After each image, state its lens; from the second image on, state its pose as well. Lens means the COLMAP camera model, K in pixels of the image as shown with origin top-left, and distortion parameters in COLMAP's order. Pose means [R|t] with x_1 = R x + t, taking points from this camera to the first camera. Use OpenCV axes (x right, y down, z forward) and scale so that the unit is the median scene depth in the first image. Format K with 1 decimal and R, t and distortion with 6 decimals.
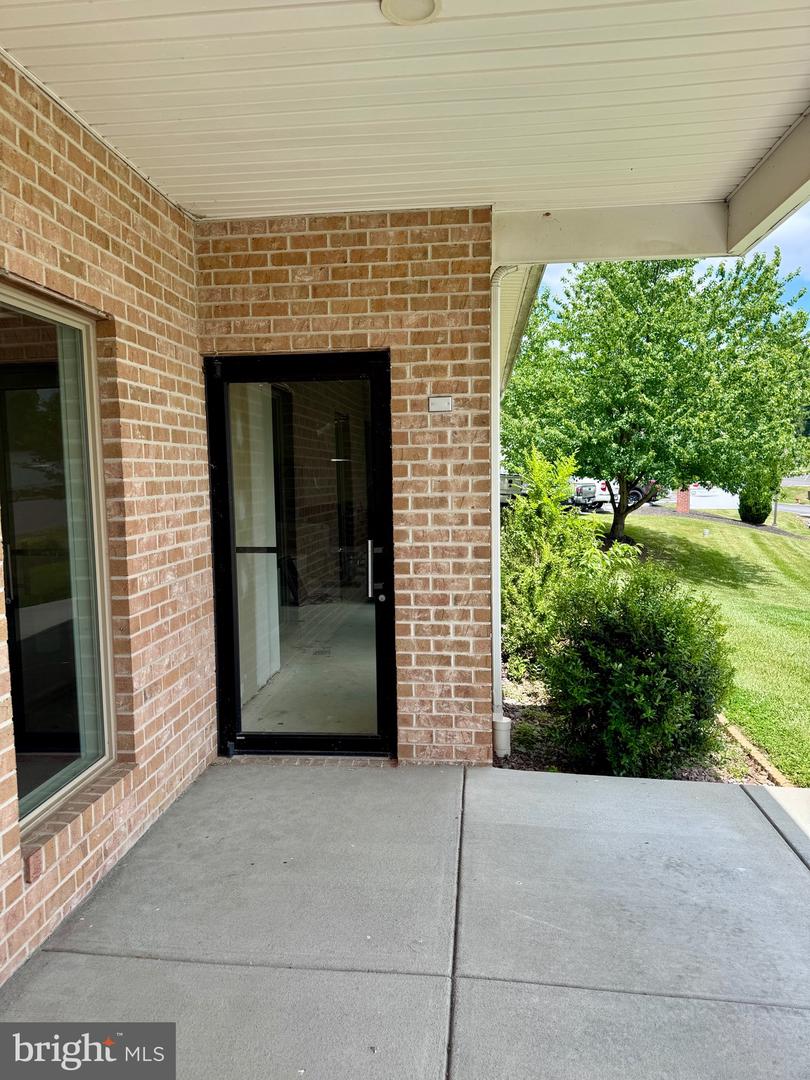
lens RADIAL K [[754.8, 0, 400.0], [0, 754.8, 539.2], [0, 0, 1]] dist [0.125341, -0.187432]
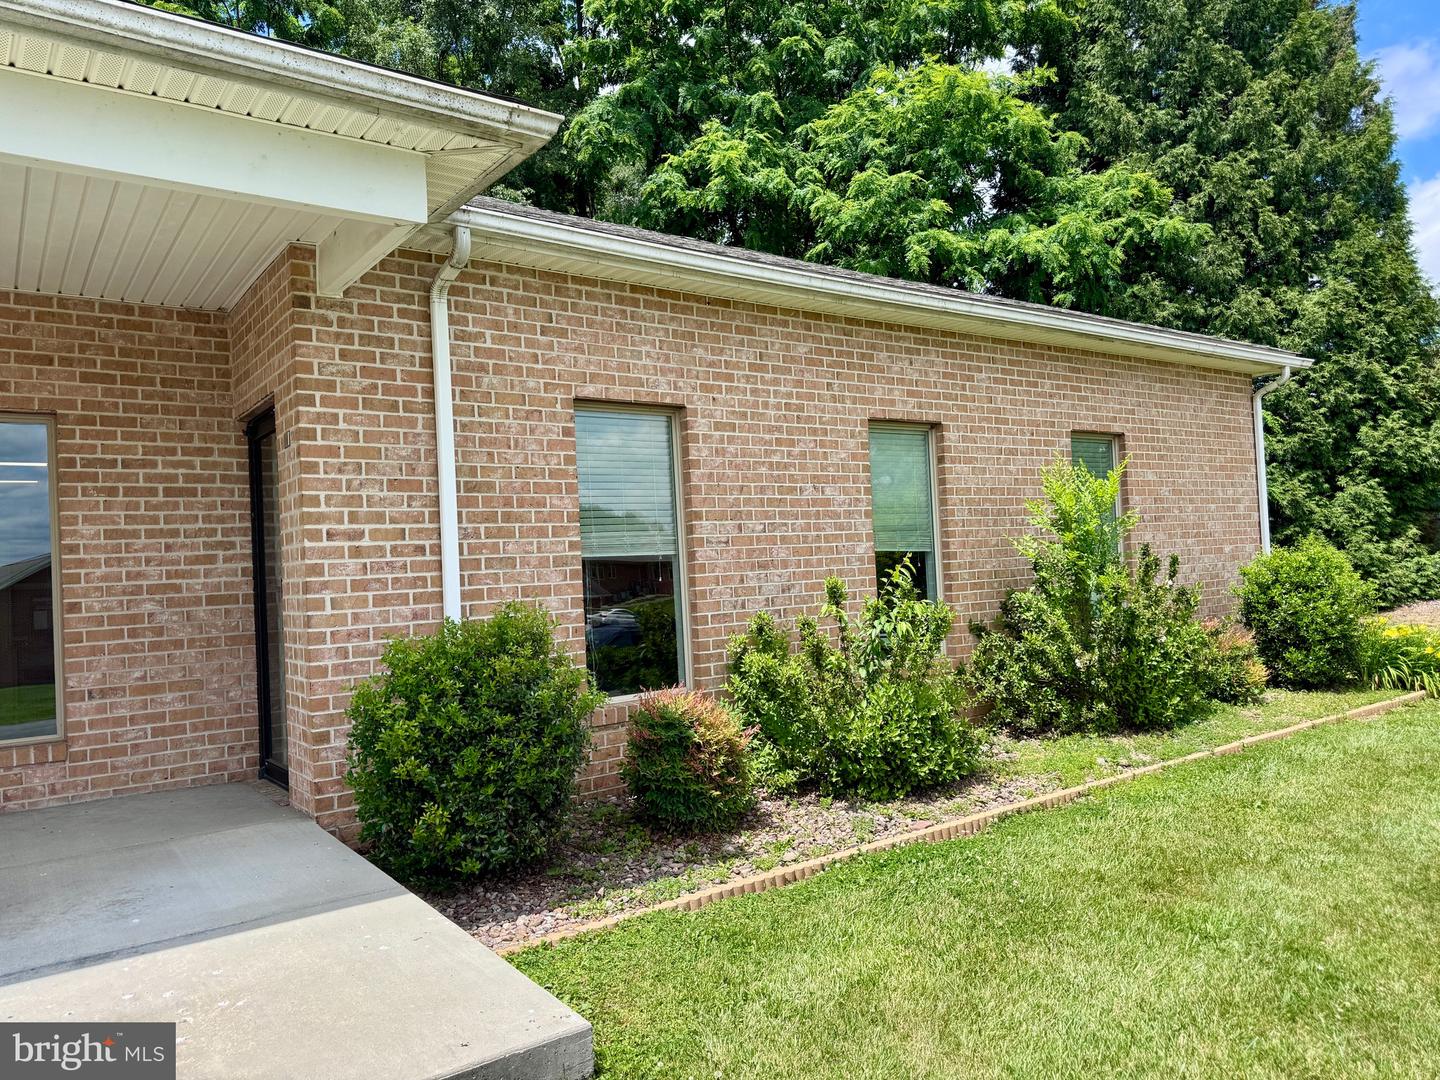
lens RADIAL K [[1006.4, 0, 717.8], [0, 1006.4, 544.3], [0, 0, 1]] dist [0.125341, -0.187432]
pose [[0.676381, -0.036077, -0.735667, 1.418997], [-0.027828, 0.996835, -0.074471, 0.044129], [0.736026, 0.070843, 0.673237, 0.510412]]
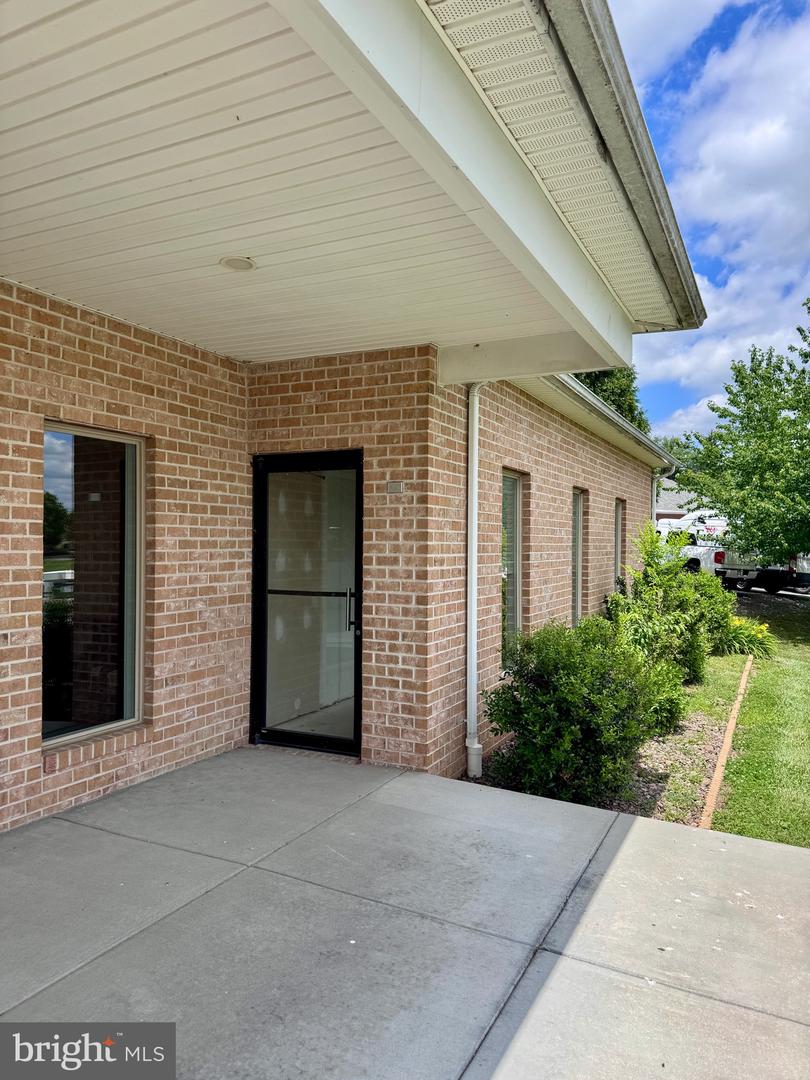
lens RADIAL K [[749.9, 0, 410.7], [0, 749.9, 542.2], [0, 0, 1]] dist [0.163382, -0.325634]
pose [[0.939939, 0.022712, -0.340587, 0.527643], [-0.052786, 0.995452, -0.079297, 0.021161], [0.337237, 0.092512, 0.936863, -0.221105]]
